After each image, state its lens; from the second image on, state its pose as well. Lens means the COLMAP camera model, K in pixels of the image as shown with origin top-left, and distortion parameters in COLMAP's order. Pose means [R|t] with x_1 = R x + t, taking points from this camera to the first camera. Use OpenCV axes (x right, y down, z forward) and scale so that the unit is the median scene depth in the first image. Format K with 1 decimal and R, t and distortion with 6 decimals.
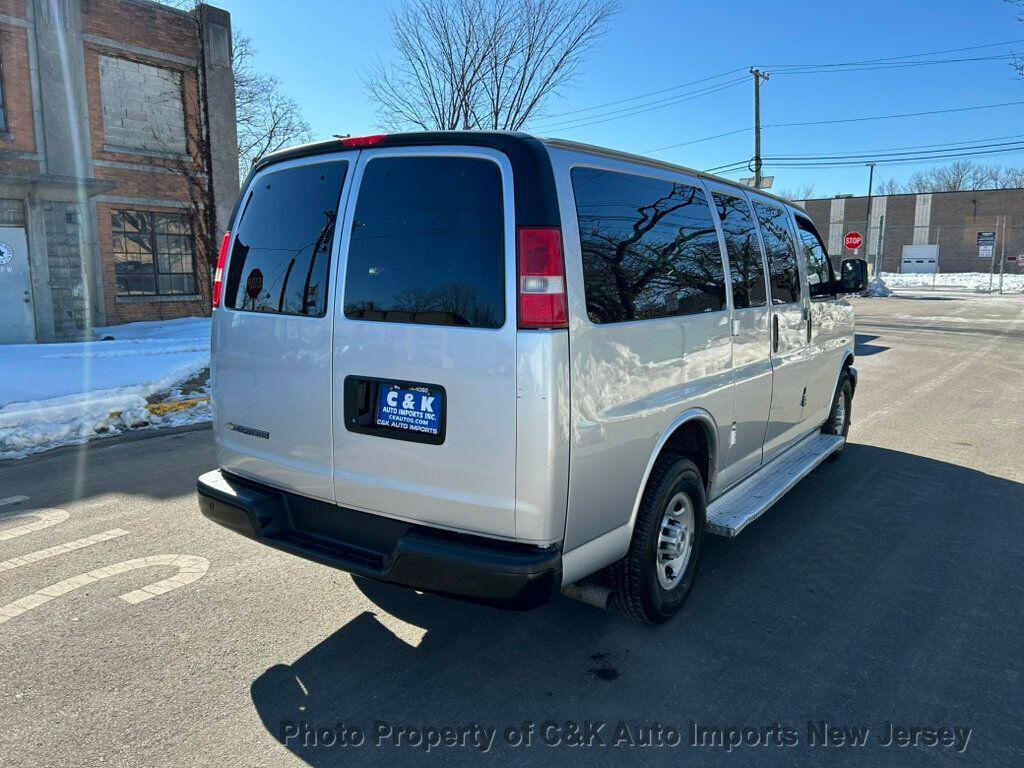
lens RADIAL K [[768.7, 0, 508.1], [0, 768.7, 391.0], [0, 0, 1]] dist [0.058724, -0.065940]
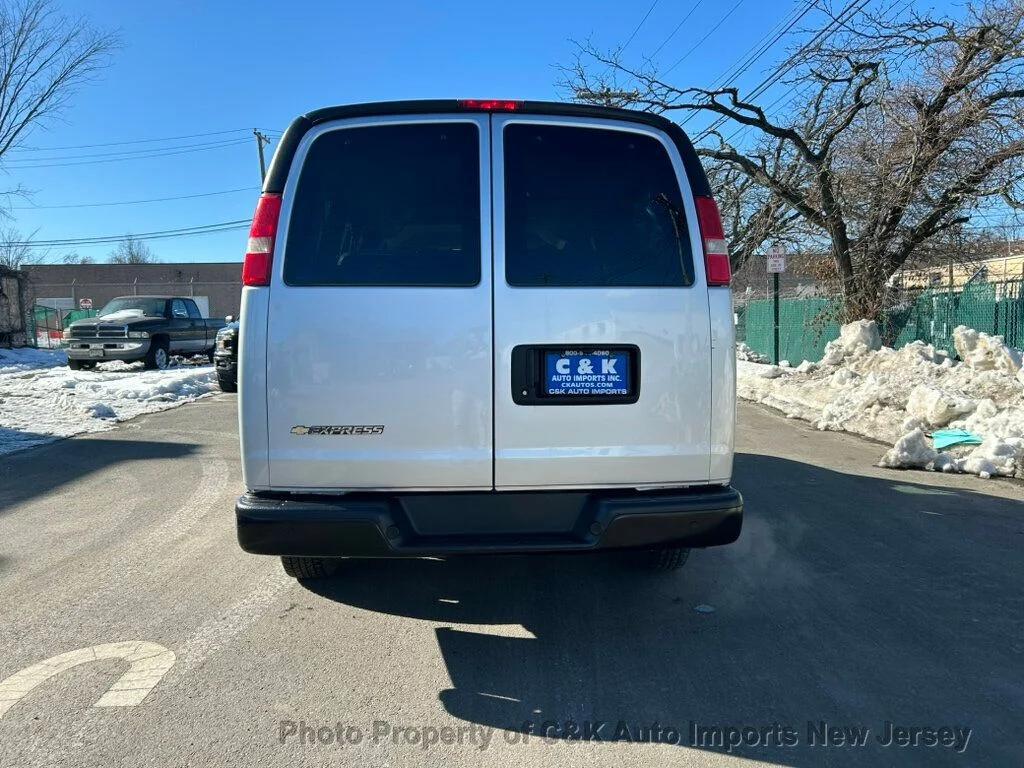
lens RADIAL K [[768.7, 0, 508.1], [0, 768.7, 391.0], [0, 0, 1]] dist [0.058724, -0.065940]
pose [[0.792031, -0.062369, 0.607286, -0.801774], [0.110286, 0.993018, -0.041854, 0.074389], [-0.600436, 0.100125, 0.793380, 0.269168]]
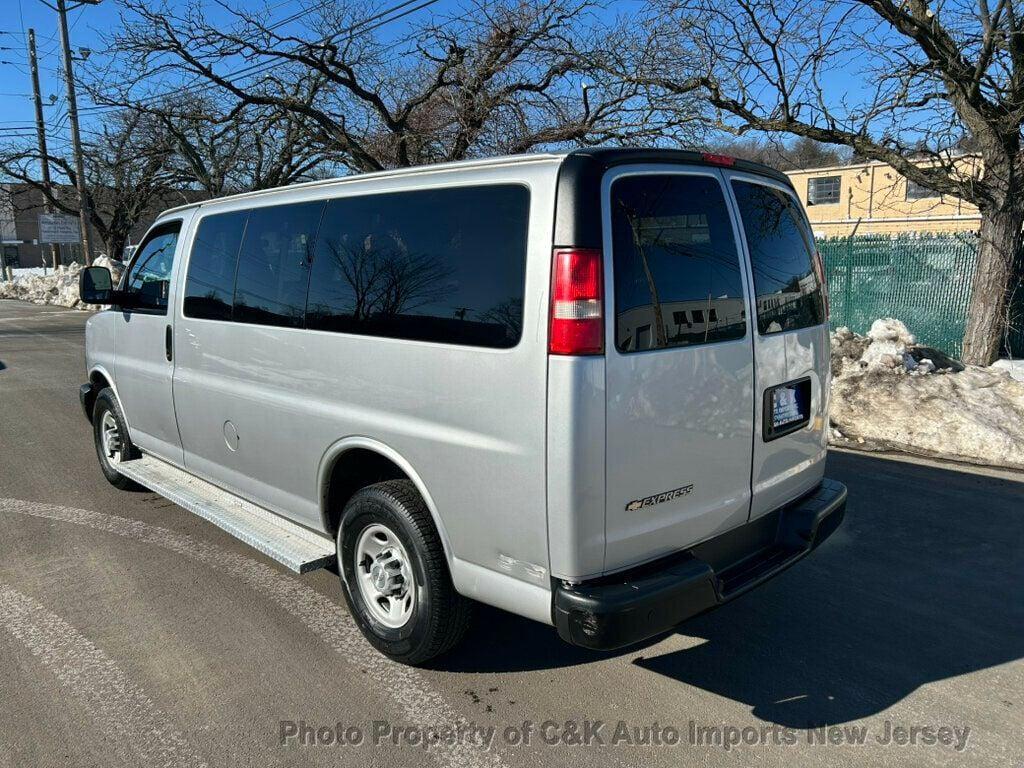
lens RADIAL K [[768.7, 0, 508.1], [0, 768.7, 391.0], [0, 0, 1]] dist [0.058724, -0.065940]
pose [[0.203553, -0.176189, 0.963080, -1.293489], [0.171865, 0.974830, 0.142014, -0.227224], [-0.963861, 0.136612, 0.228711, 1.110900]]
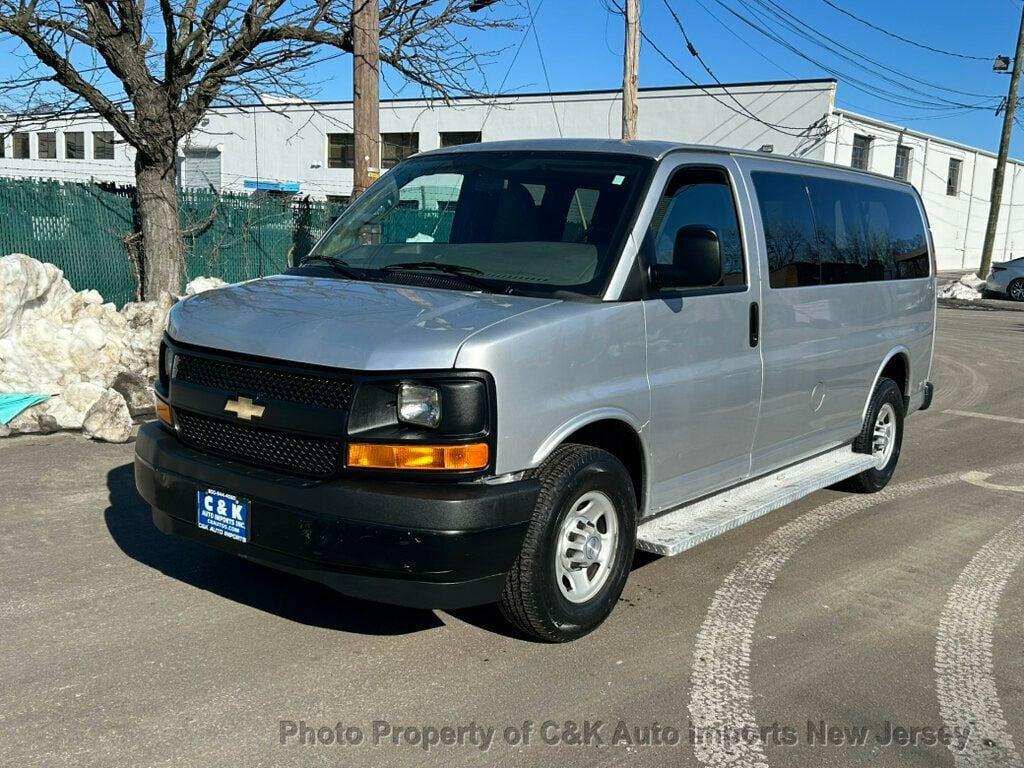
lens RADIAL K [[1053.4, 0, 512.0], [0, 1053.4, 384.0], [0, 0, 1]] dist [0.079939, -0.156363]
pose [[-0.997388, -0.053440, 0.048589, 0.432143], [-0.035928, 0.950678, 0.308091, -0.648625], [-0.062657, 0.305540, -0.950115, 3.858572]]
